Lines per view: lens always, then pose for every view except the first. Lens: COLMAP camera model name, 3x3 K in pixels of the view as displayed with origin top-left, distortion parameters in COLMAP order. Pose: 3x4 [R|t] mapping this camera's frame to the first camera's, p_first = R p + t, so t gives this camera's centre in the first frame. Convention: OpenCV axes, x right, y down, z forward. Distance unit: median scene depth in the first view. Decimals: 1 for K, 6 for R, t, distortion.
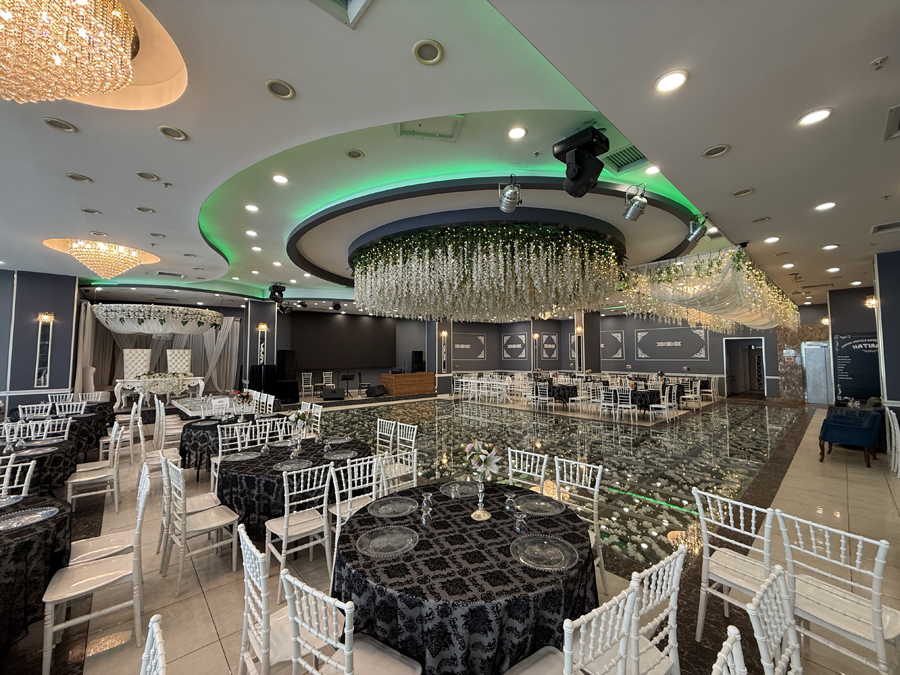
lens RADIAL K [[357.3, 0, 450.3], [0, 357.3, 336.5], [0, 0, 1]] dist [-0.001682, 0.000525]
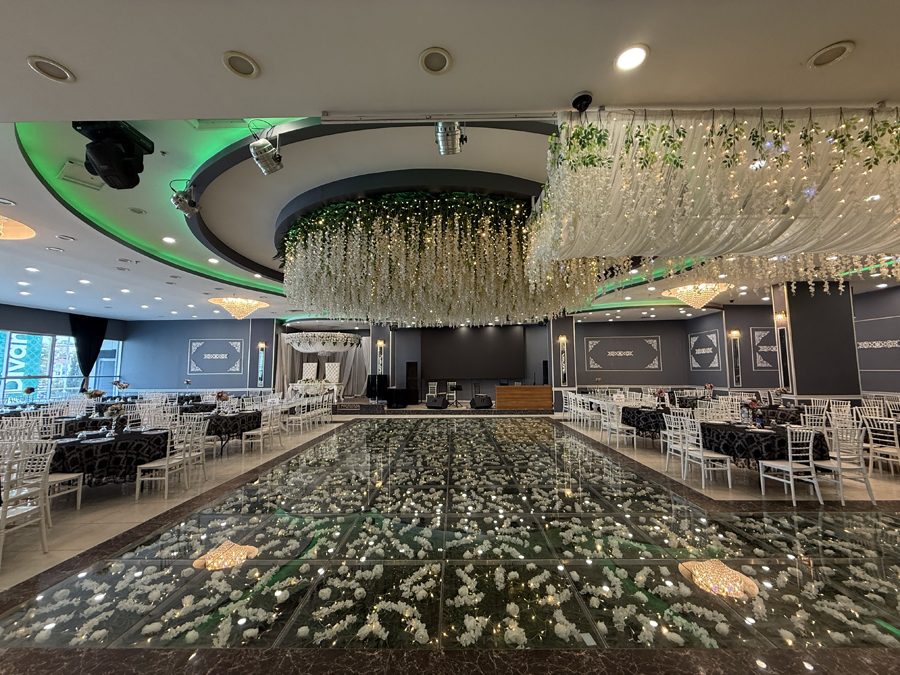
lens RADIAL K [[357.3, 0, 450.1], [0, 357.3, 335.2], [0, 0, 1]] dist [-0.001682, 0.000525]
pose [[0.731076, -0.067771, -0.678922, 0.470645], [0.042660, 0.997648, -0.053649, 0.021300], [0.680961, 0.010259, 0.732248, 0.271787]]
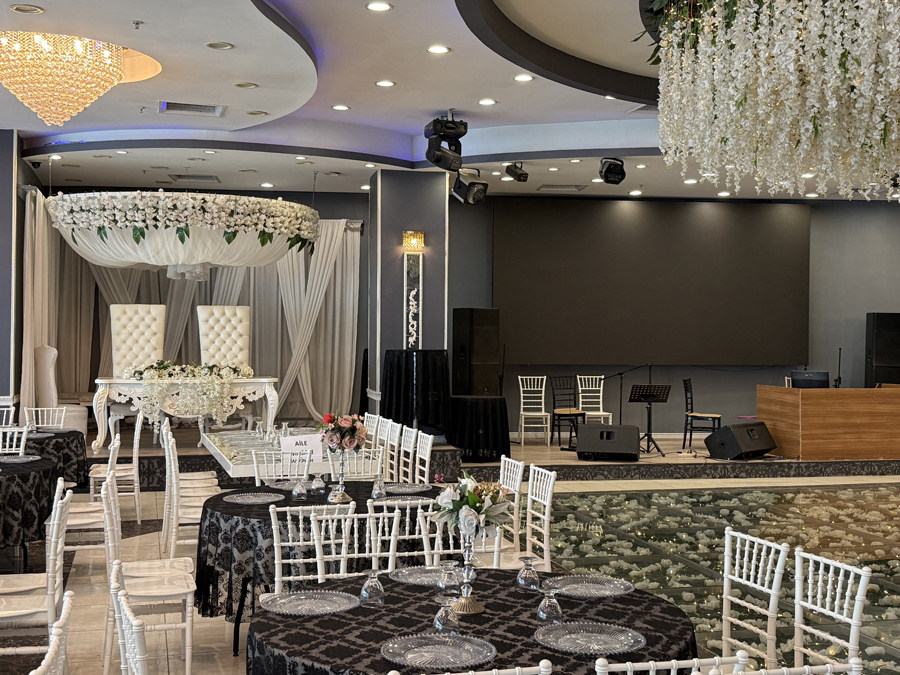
lens RADIAL K [[1091.8, 0, 451.5], [0, 1091.8, 338.4], [0, 0, 1]] dist [0.135783, 0.000000]
pose [[0.891898, 0.011156, -0.452099, 0.002158], [0.015257, 0.998384, 0.054733, 0.009001], [0.451979, -0.055714, 0.890287, 0.042155]]
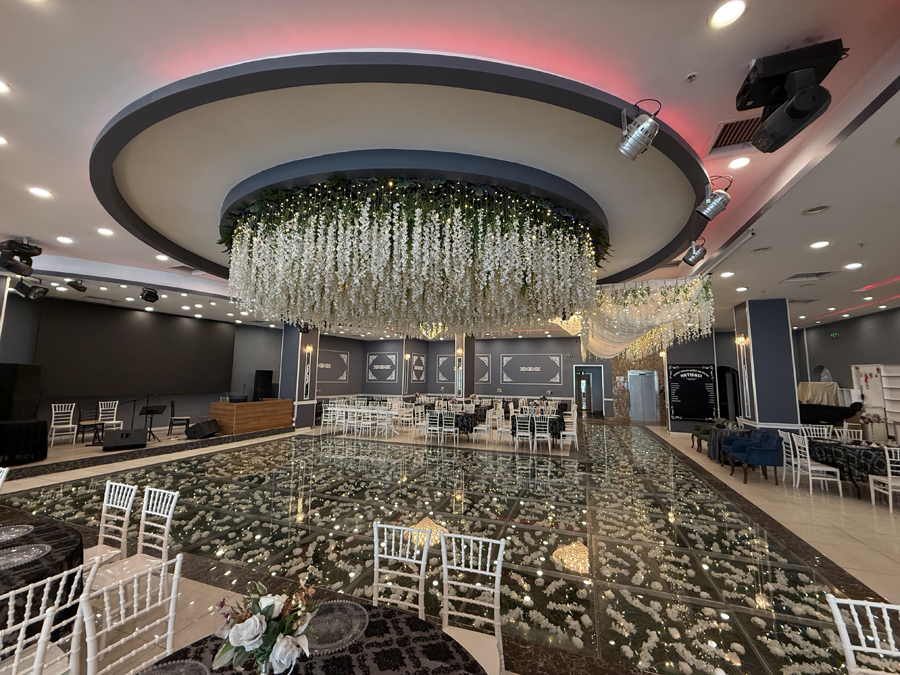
lens RADIAL K [[357.3, 0, 450.4], [0, 357.3, 336.9], [0, 0, 1]] dist [-0.001682, 0.000525]
pose [[0.885482, 0.064765, 0.460138, -0.136702], [-0.038896, 0.997095, -0.065492, 0.006255], [-0.463042, 0.040095, 0.885429, 0.211989]]
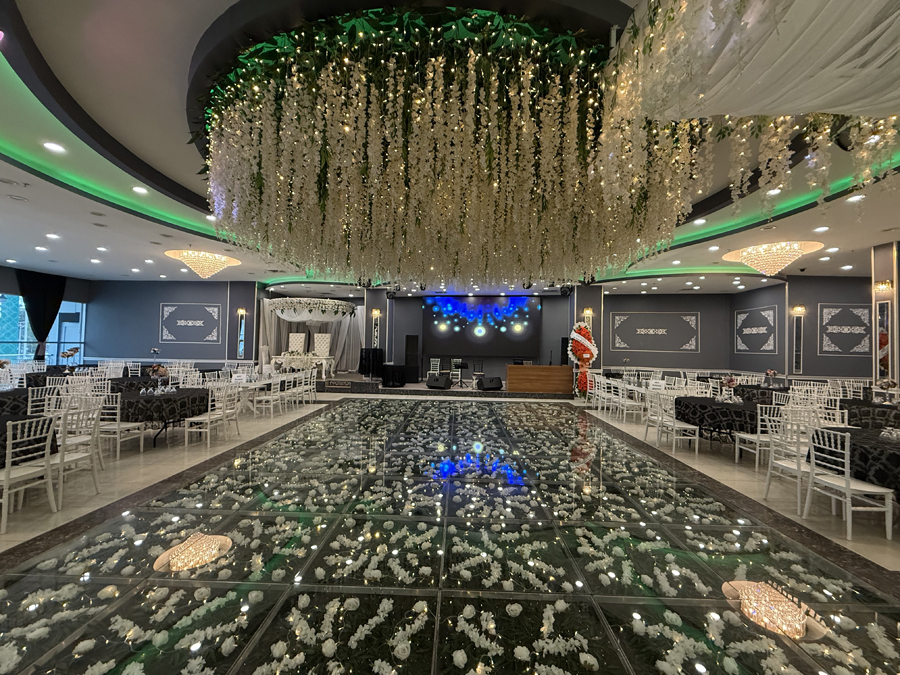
lens RADIAL K [[357.3, 0, 450.1], [0, 357.3, 333.8], [0, 0, 1]] dist [-0.001682, 0.000525]
pose [[0.720253, -0.005935, -0.693686, 0.364882], [0.017491, 0.999801, 0.009607, 0.029735], [0.693491, -0.019053, 0.720213, 0.387022]]
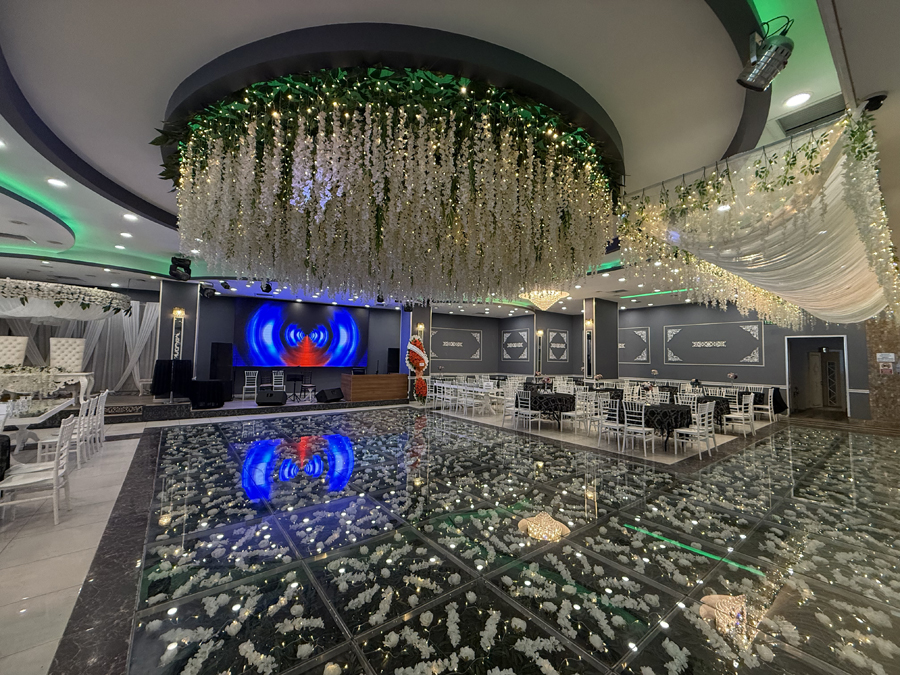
lens RADIAL K [[357.3, 0, 450.2], [0, 357.3, 336.0], [0, 0, 1]] dist [-0.001682, 0.000525]
pose [[0.996500, 0.013106, -0.082560, 0.155909], [-0.013775, 0.999877, -0.007536, 0.023209], [0.082451, 0.008647, 0.996558, 0.241845]]
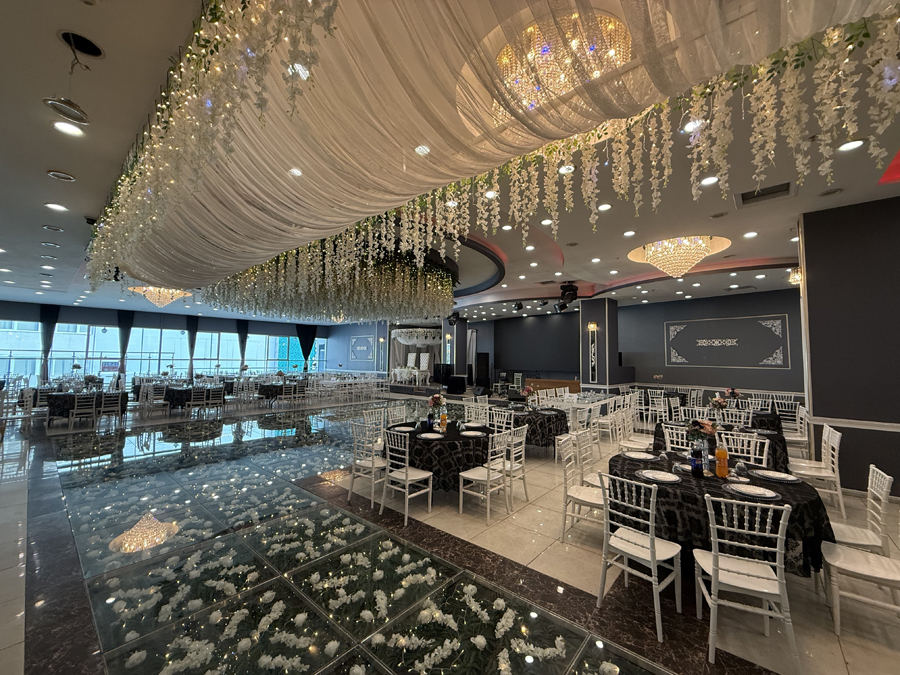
lens RADIAL K [[357.3, 0, 450.4], [0, 357.3, 339.4], [0, 0, 1]] dist [-0.001682, 0.000525]
pose [[0.126371, -0.049184, -0.990763, 0.842134], [0.042977, 0.998104, -0.044067, 0.046579], [0.991052, -0.037011, 0.128245, 0.826974]]
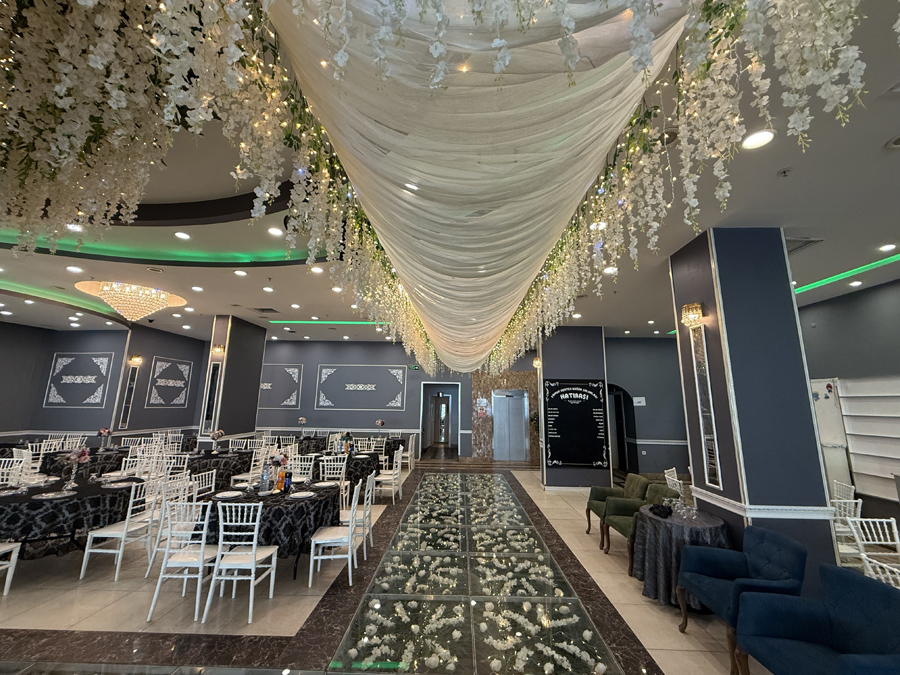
lens RADIAL K [[357.3, 0, 449.9], [0, 357.3, 336.2], [0, 0, 1]] dist [-0.001682, 0.000525]
pose [[0.692915, 0.143748, 0.706545, 0.287215], [-0.054097, 0.987528, -0.147861, 0.022504], [-0.718987, 0.064233, 0.692049, 0.492726]]
